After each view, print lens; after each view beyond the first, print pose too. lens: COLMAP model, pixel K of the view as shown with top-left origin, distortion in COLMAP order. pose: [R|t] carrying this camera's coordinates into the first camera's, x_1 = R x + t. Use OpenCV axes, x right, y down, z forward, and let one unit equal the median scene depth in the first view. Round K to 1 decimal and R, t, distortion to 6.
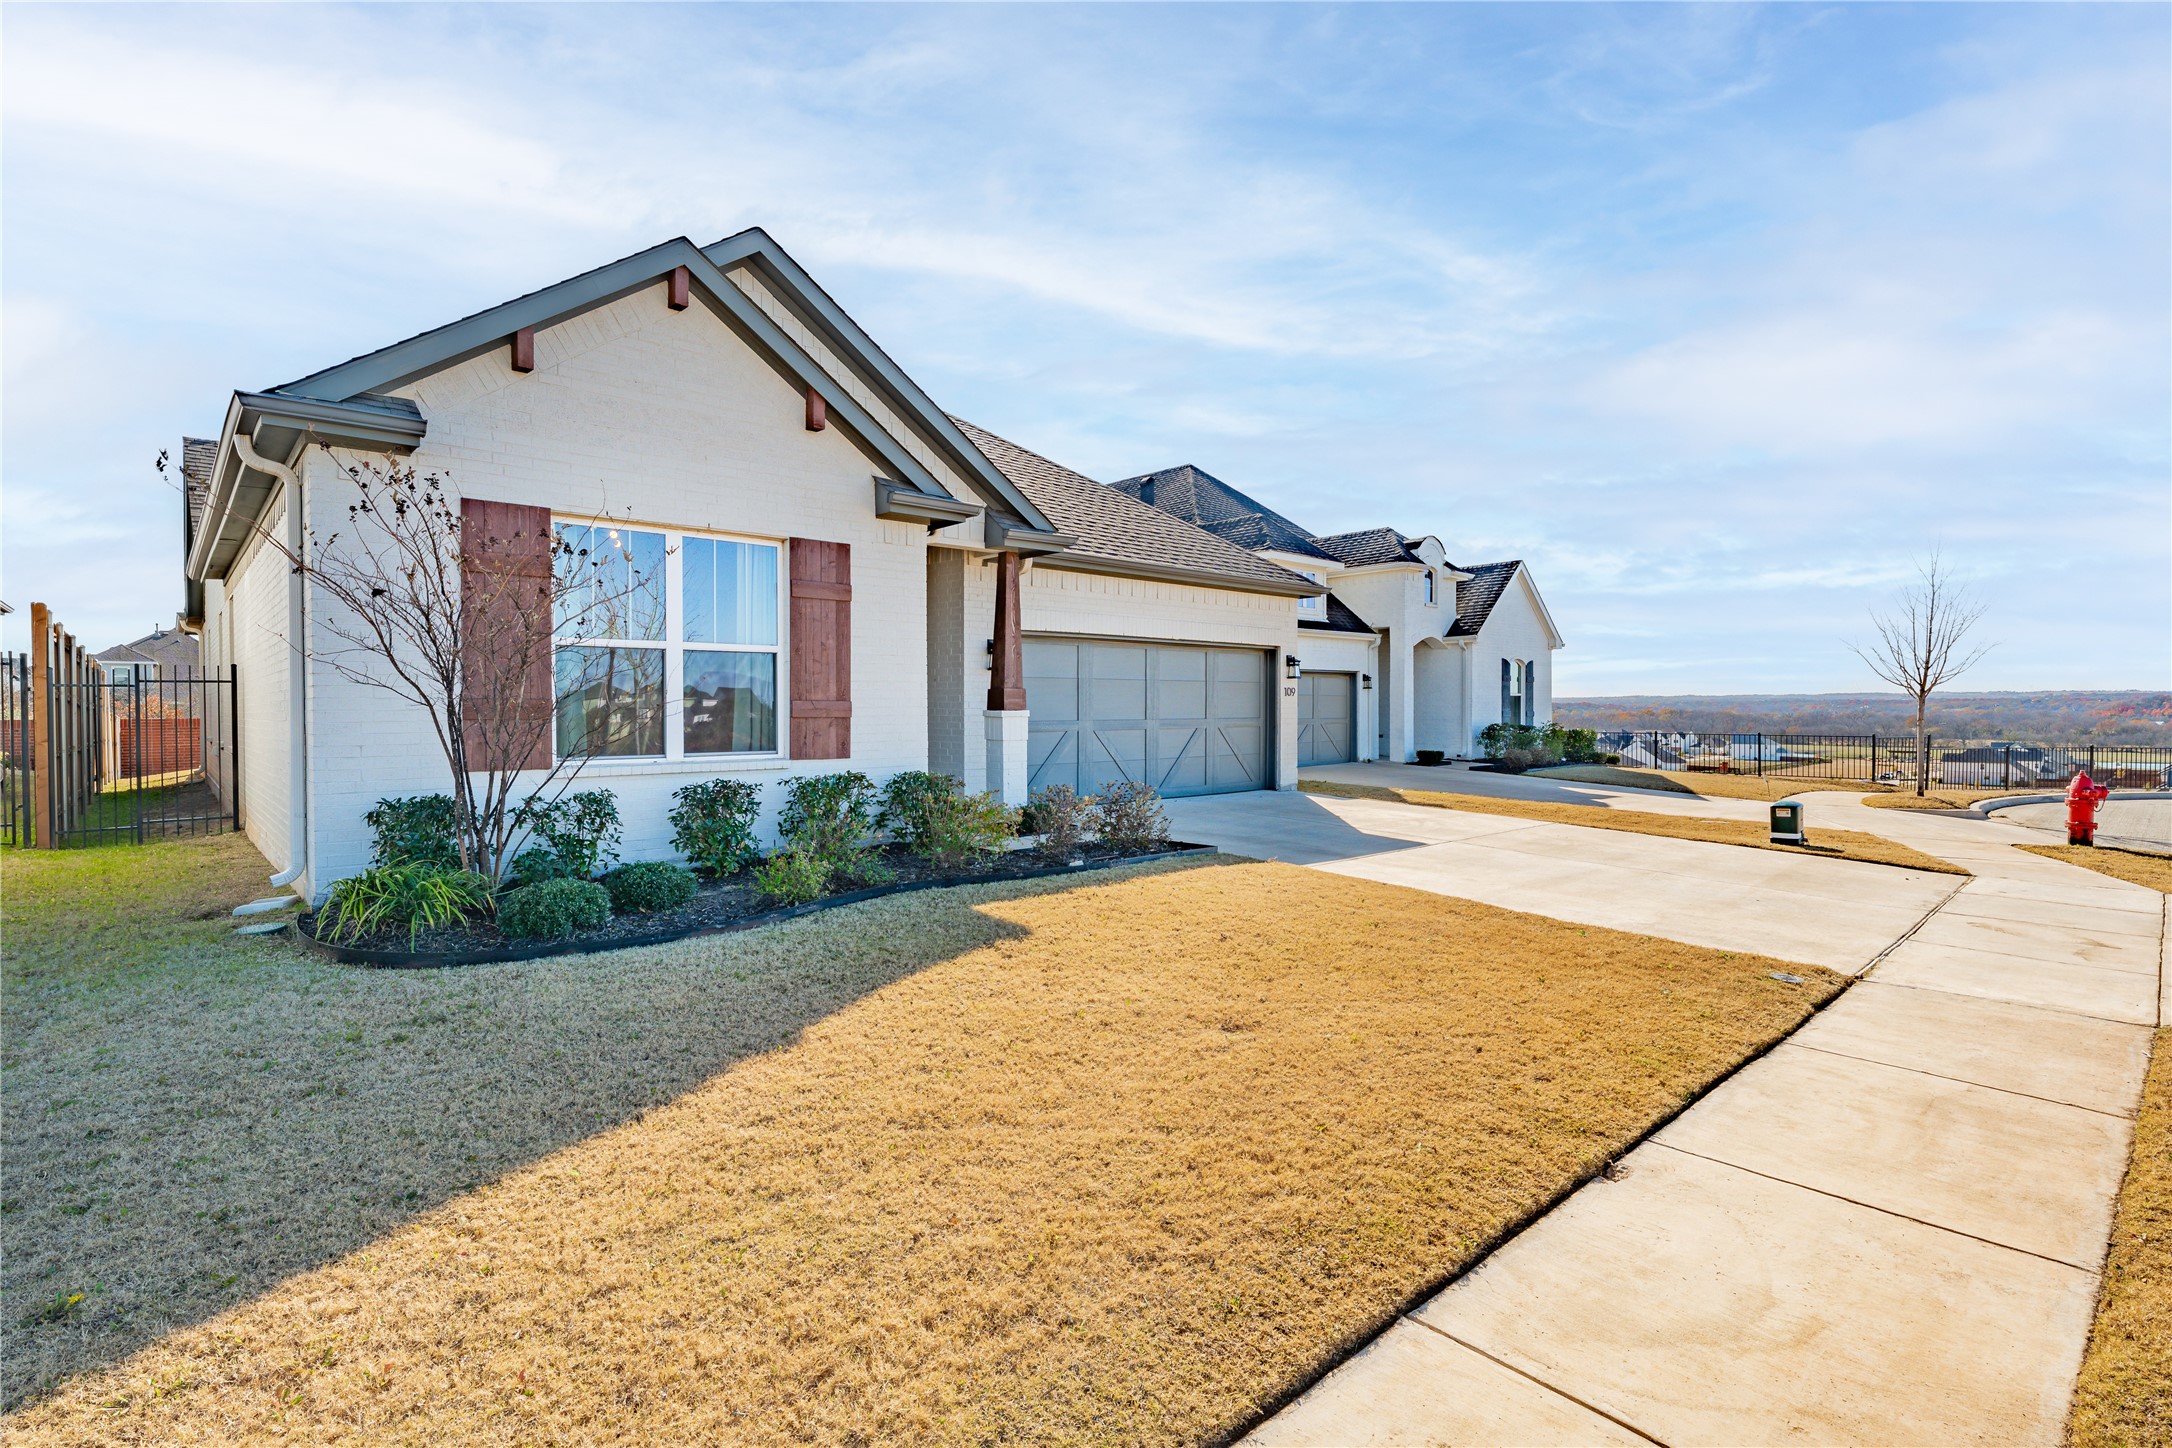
lens RADIAL K [[1033.7, 0, 1086.4], [0, 1033.7, 721.8], [0, 0, 1]] dist [0.004681, 0.000214]
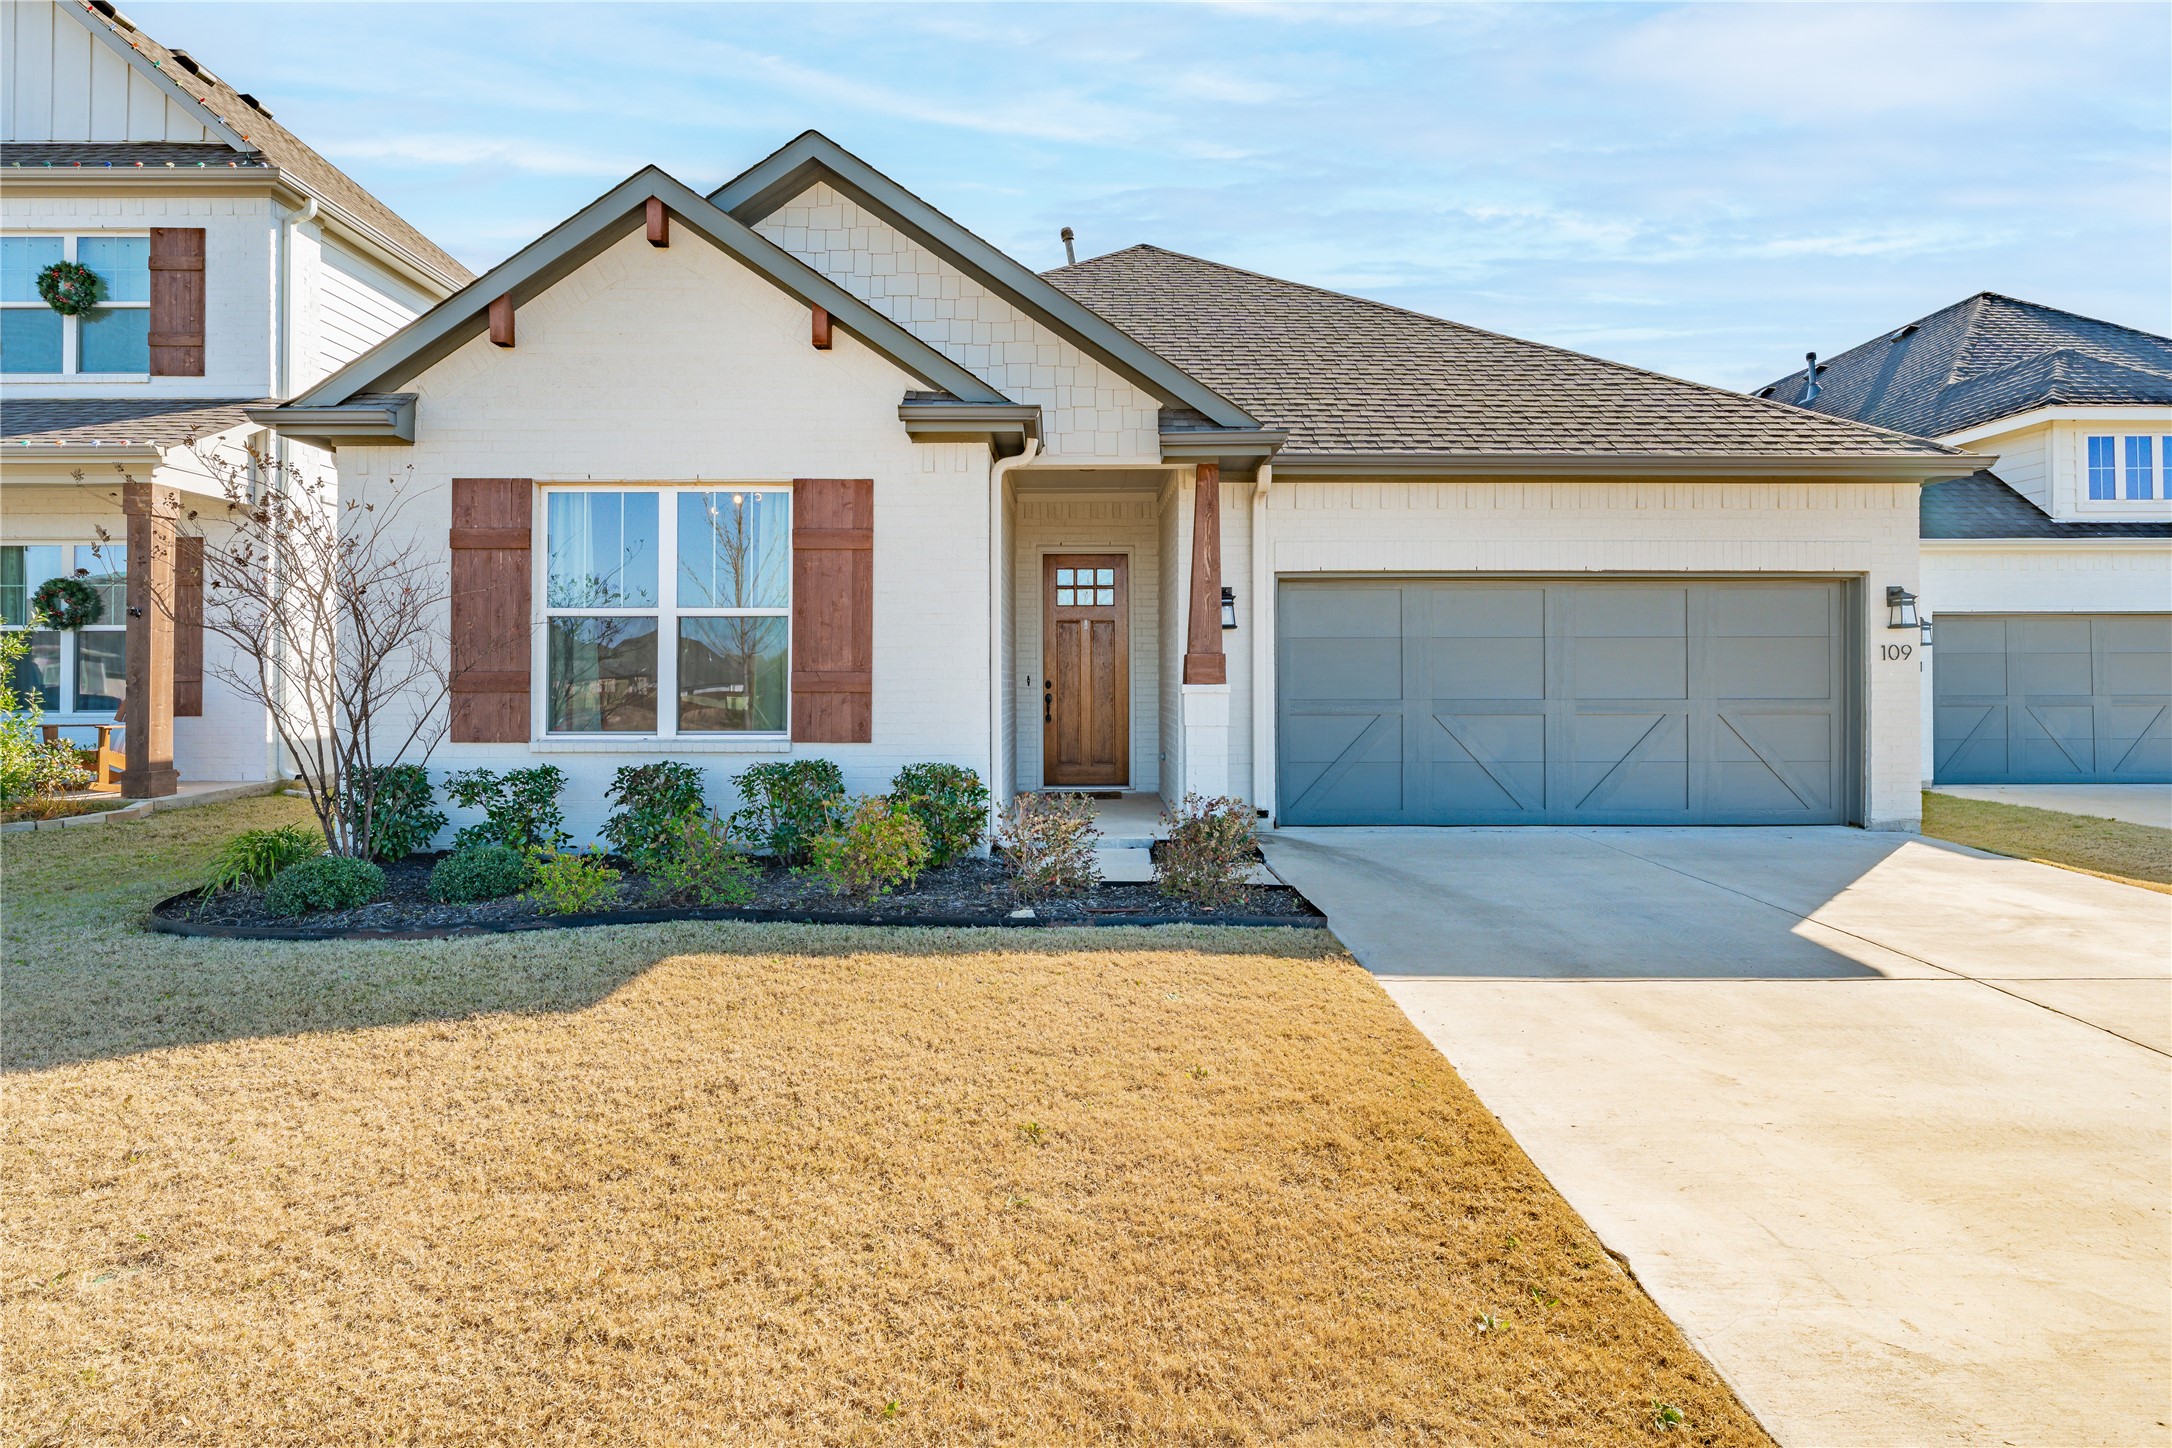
lens RADIAL K [[1112.6, 0, 1080.0], [0, 1112.6, 672.7], [0, 0, 1]] dist [-0.001404, 0.001219]
pose [[0.739572, -0.005565, -0.673054, 0.485481], [-0.009491, 0.999780, -0.018696, -0.004966], [0.673010, 0.020216, 0.739357, 0.475155]]
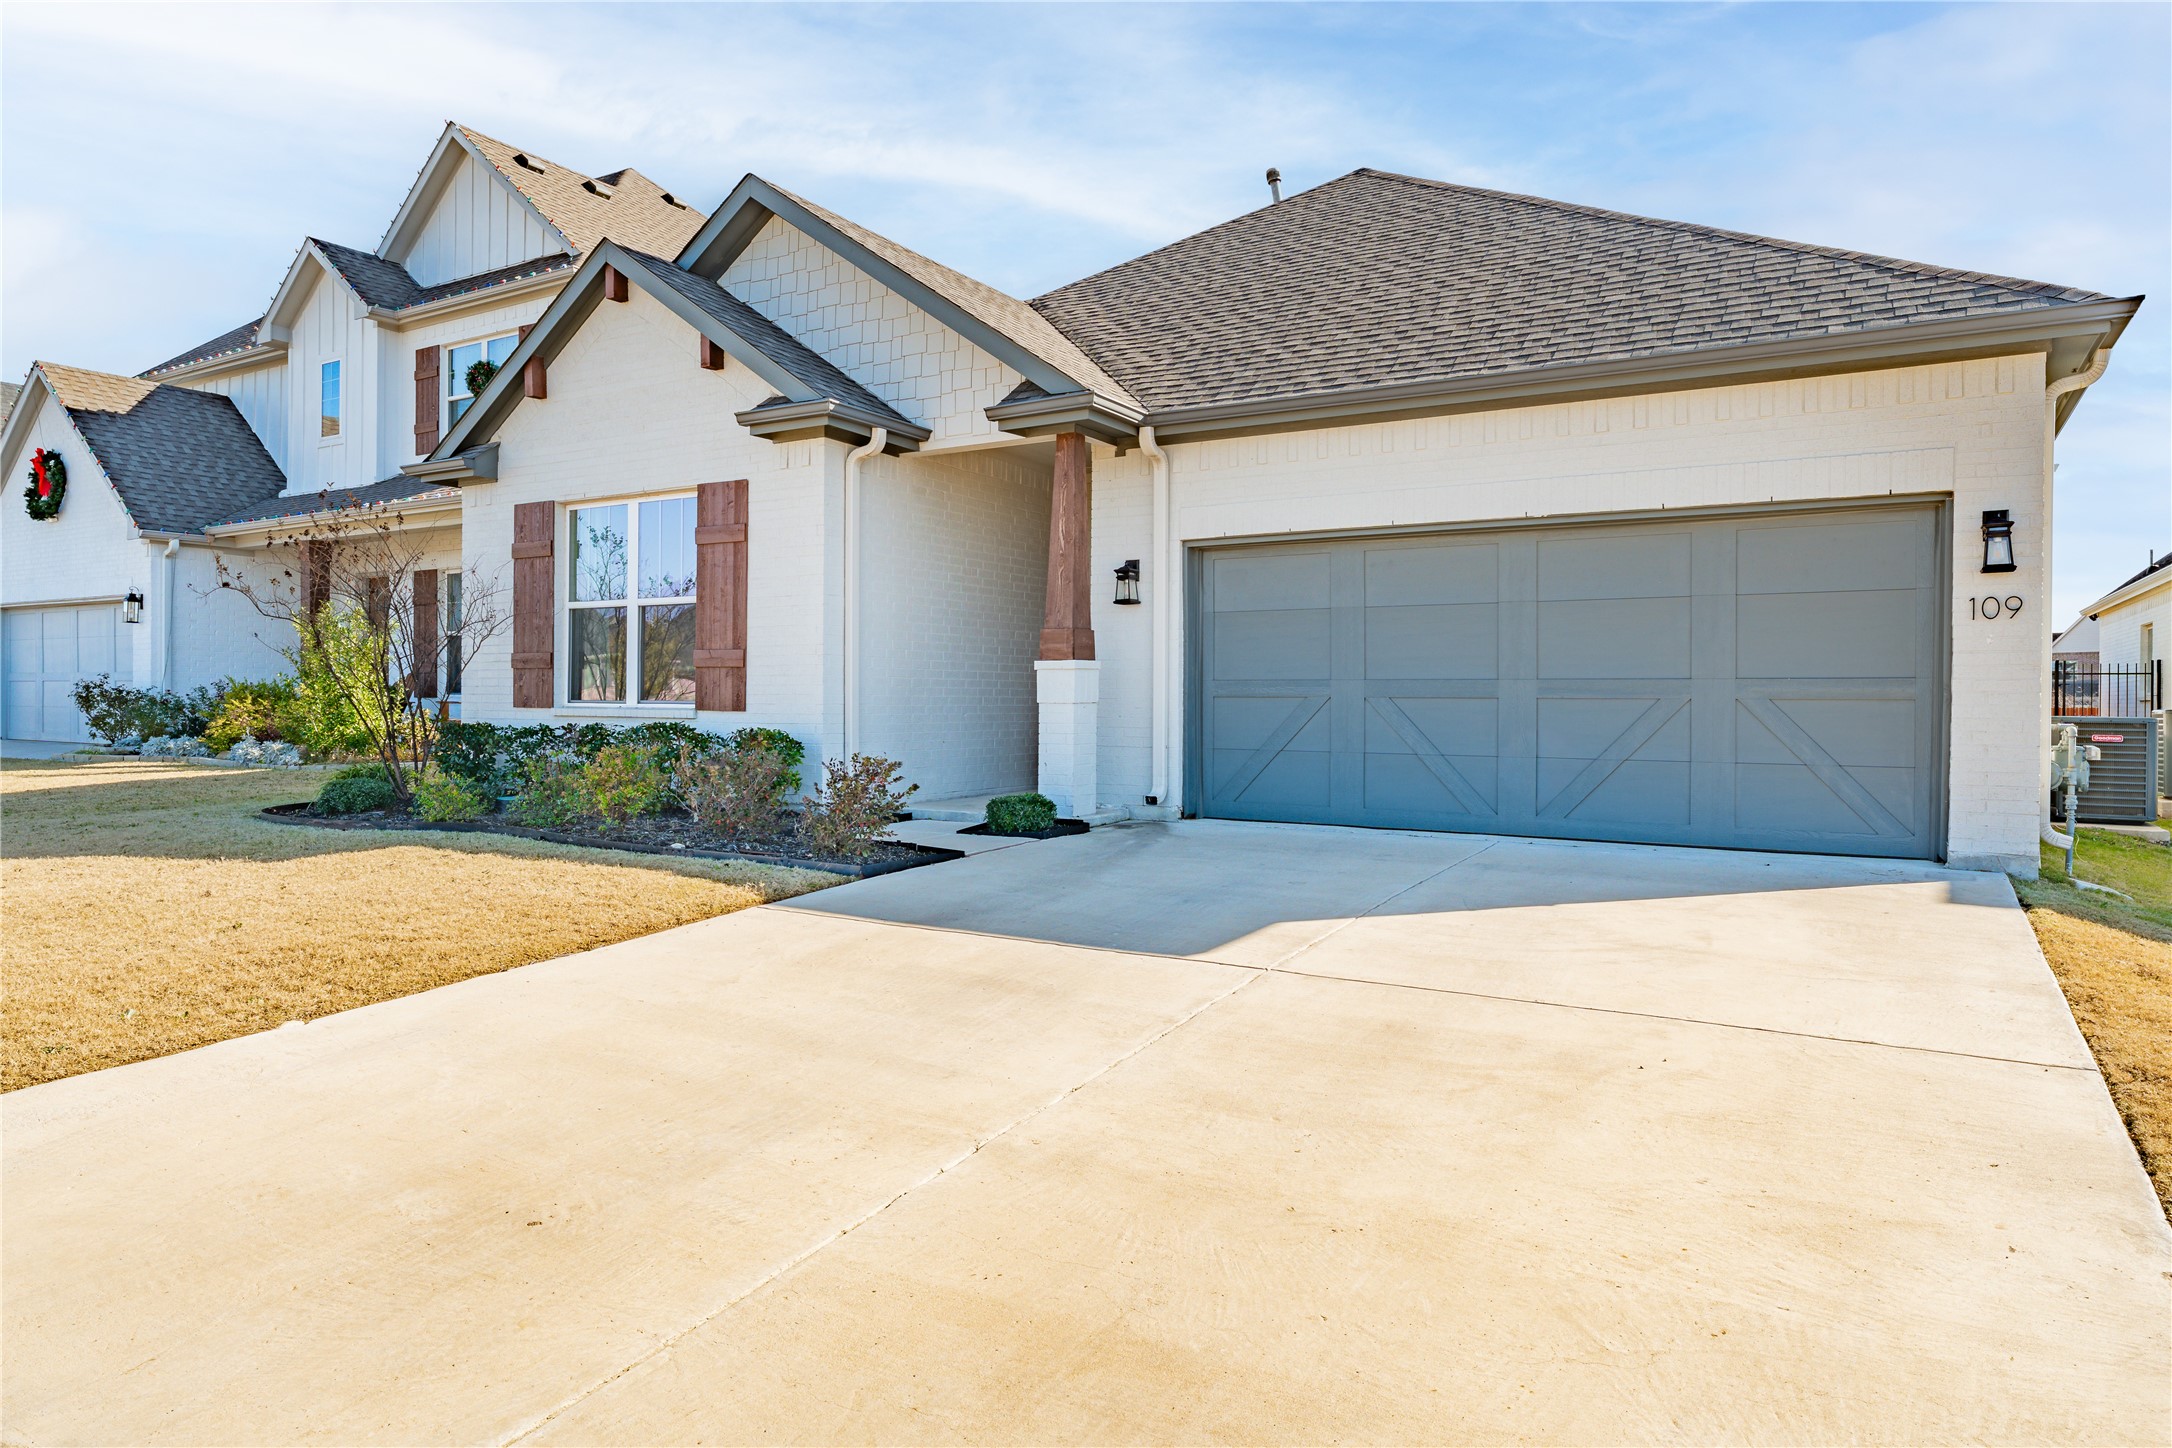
lens RADIAL K [[1305.4, 0, 1083.7], [0, 1305.4, 706.2], [0, 0, 1]] dist [0.007156, 0.000399]
pose [[0.280126, 0.006847, -0.959939, 0.988944], [-0.021227, 0.999774, 0.000937, 0.023438], [0.959729, 0.020114, 0.280208, 0.981268]]
